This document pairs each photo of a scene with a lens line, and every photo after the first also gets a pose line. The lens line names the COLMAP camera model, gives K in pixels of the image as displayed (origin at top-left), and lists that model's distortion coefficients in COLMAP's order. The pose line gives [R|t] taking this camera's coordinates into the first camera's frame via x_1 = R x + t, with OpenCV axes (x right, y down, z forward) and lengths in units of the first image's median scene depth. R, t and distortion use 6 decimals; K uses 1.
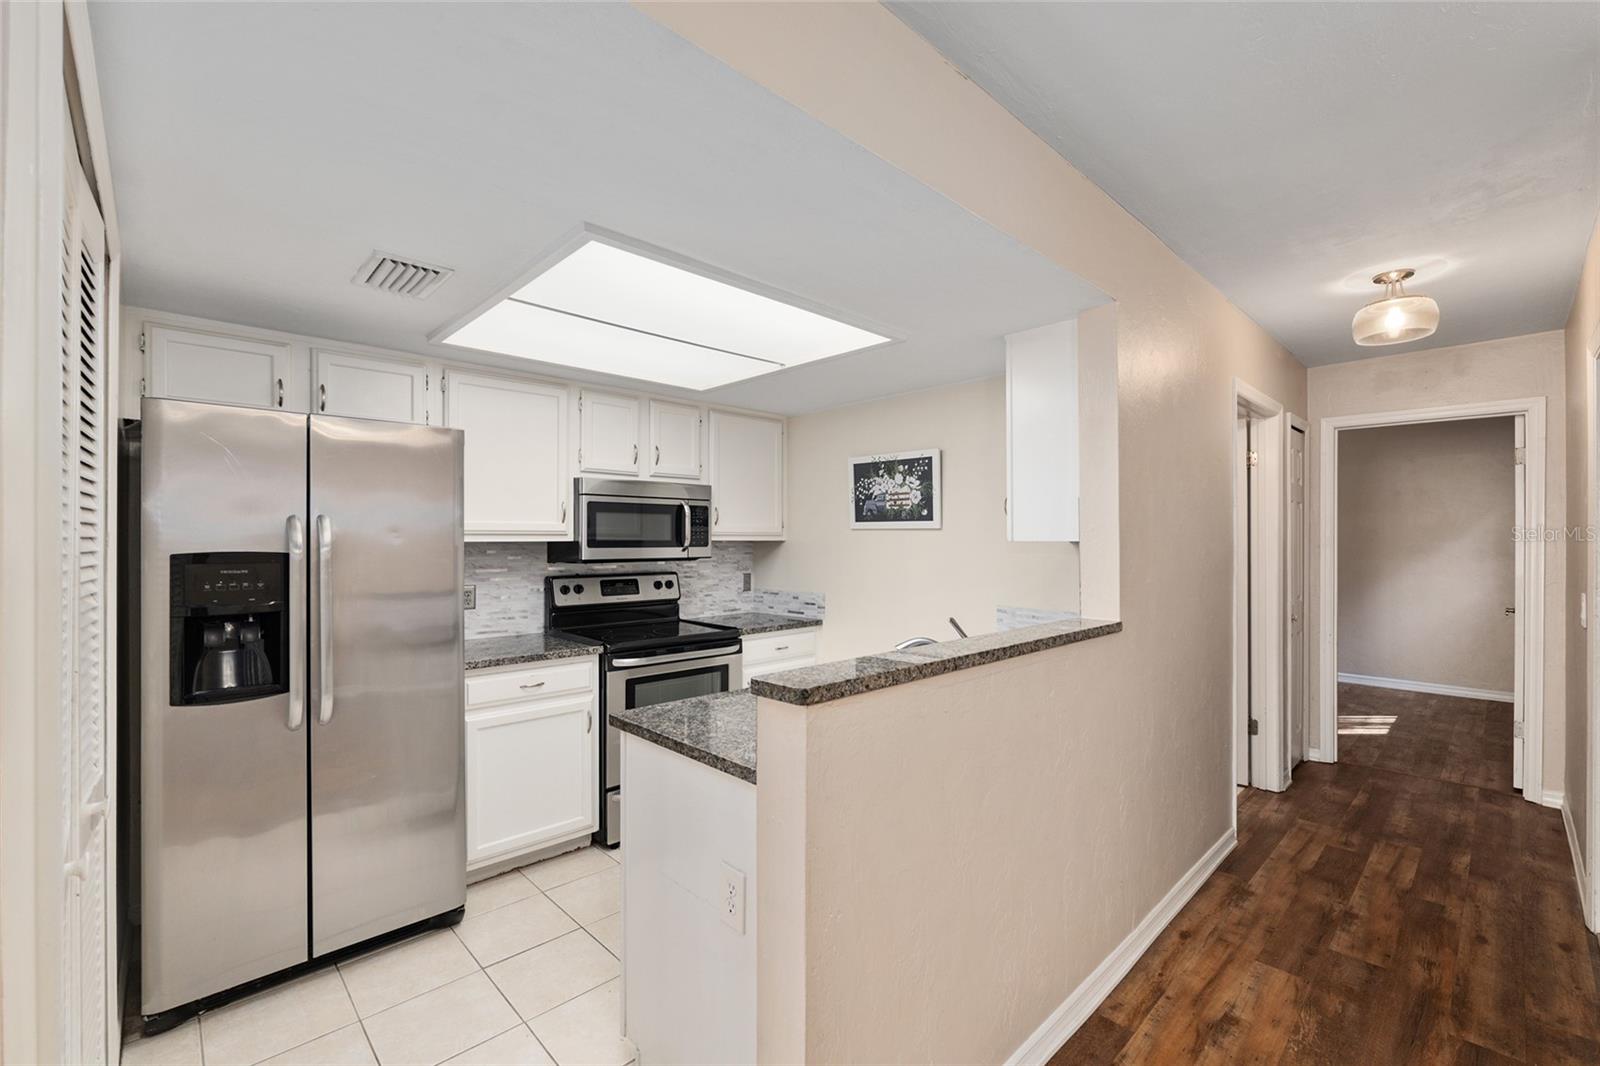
lens RADIAL K [[681.8, 0, 799.7], [0, 681.8, 538.6], [0, 0, 1]] dist [-0.000052, -0.000001]
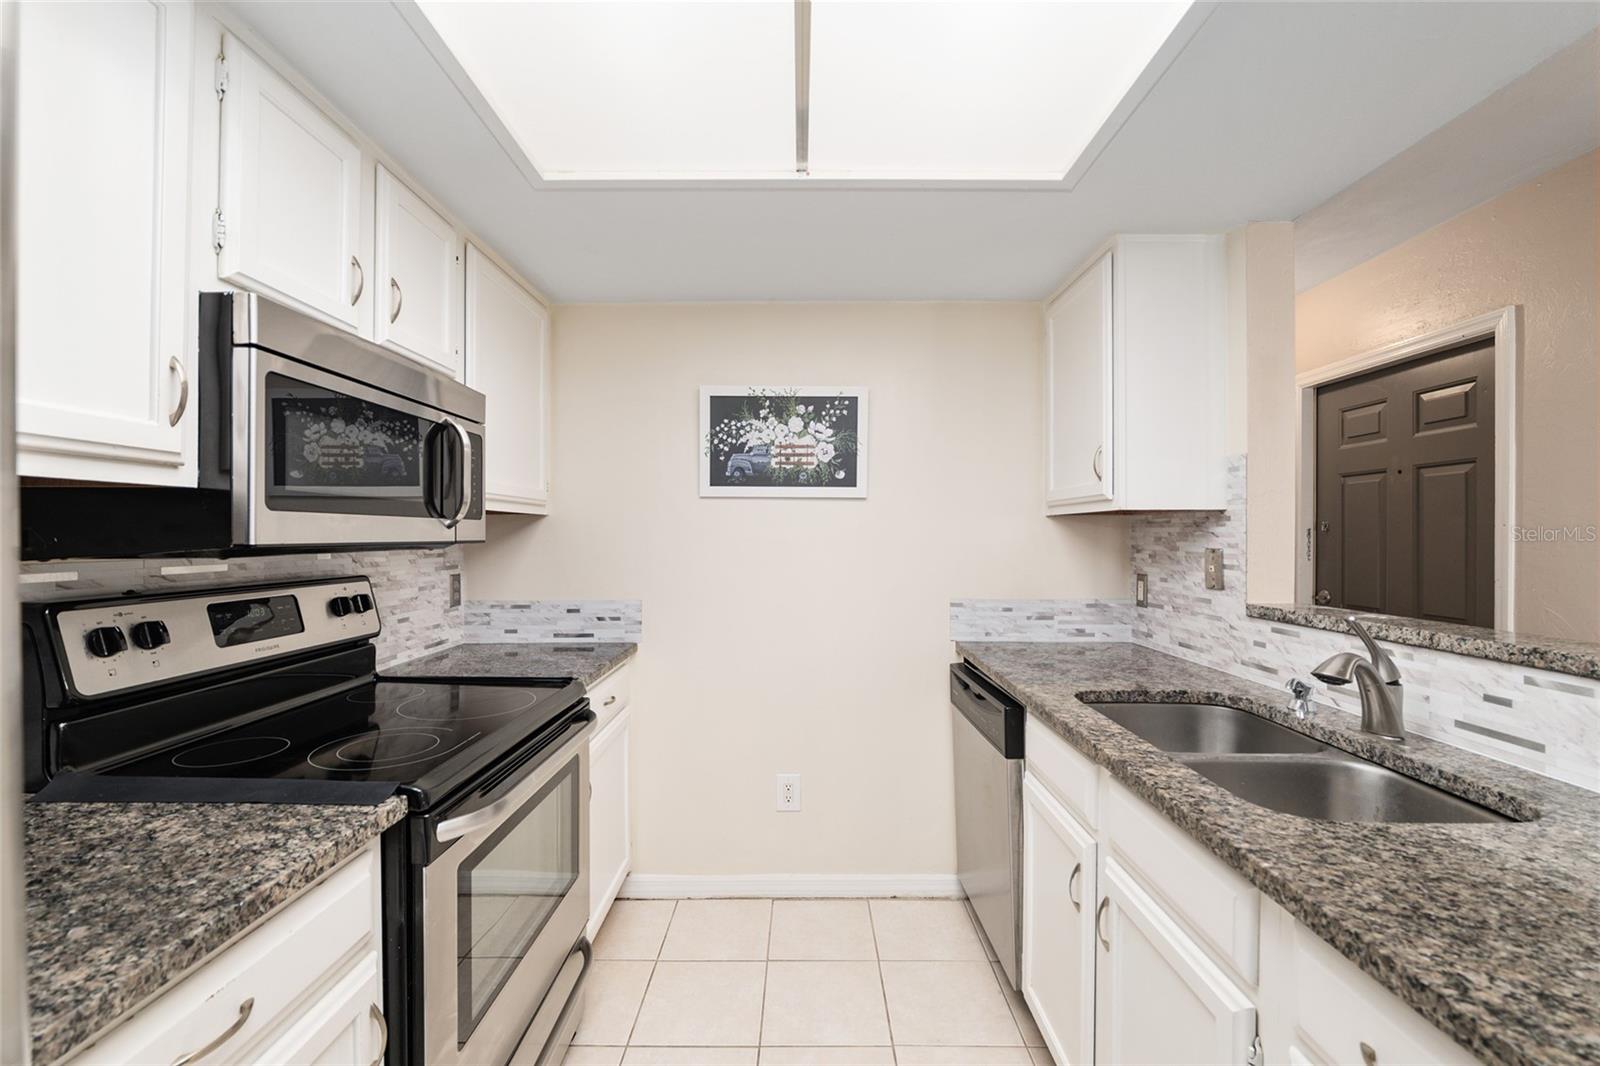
lens RADIAL K [[662.4, 0, 798.6], [0, 662.4, 533.4], [0, 0, 1]] dist [0.000329, 0.000019]
pose [[0.699734, 0.002864, 0.714398, -0.325967], [-0.002163, 0.999996, -0.001891, 0.022867], [-0.714400, -0.000222, 0.699737, 0.527260]]
